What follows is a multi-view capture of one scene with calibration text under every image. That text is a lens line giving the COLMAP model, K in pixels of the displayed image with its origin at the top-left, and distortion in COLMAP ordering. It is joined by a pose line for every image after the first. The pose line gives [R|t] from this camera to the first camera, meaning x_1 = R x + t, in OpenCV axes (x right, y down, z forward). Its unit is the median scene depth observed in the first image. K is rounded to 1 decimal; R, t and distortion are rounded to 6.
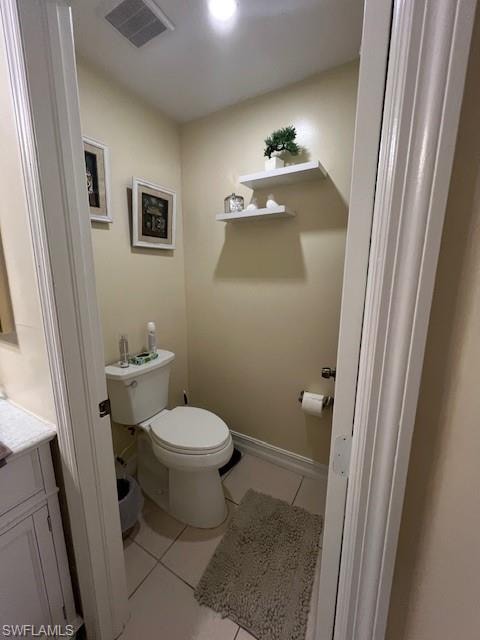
lens RADIAL K [[255.5, 0, 240.0], [0, 255.5, 317.4], [0, 0, 1]] dist [-0.000513, -0.000151]
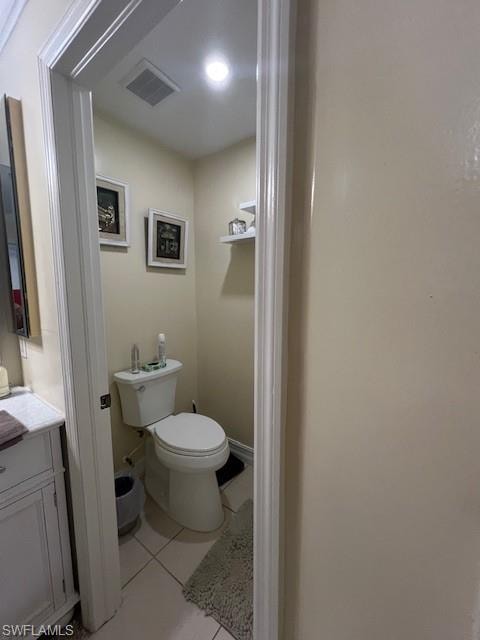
lens RADIAL K [[255.5, 0, 240.0], [0, 255.5, 317.4], [0, 0, 1]] dist [-0.000513, -0.000151]
pose [[0.994177, 0.006012, -0.107596, 0.123717], [-0.013780, 0.997338, -0.071598, 0.026462], [0.106879, 0.072664, 0.991613, -0.074974]]
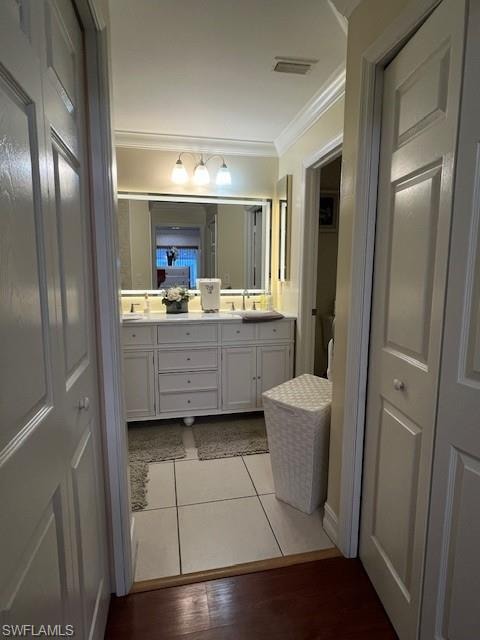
lens RADIAL K [[330.2, 0, 237.1], [0, 330.2, 310.6], [0, 0, 1]] dist [0.000240, 0.000164]
pose [[0.656092, 0.089676, -0.749334, 0.792845], [-0.140836, 0.990021, -0.004831, 0.269311], [0.741424, 0.108702, 0.662174, -0.958753]]
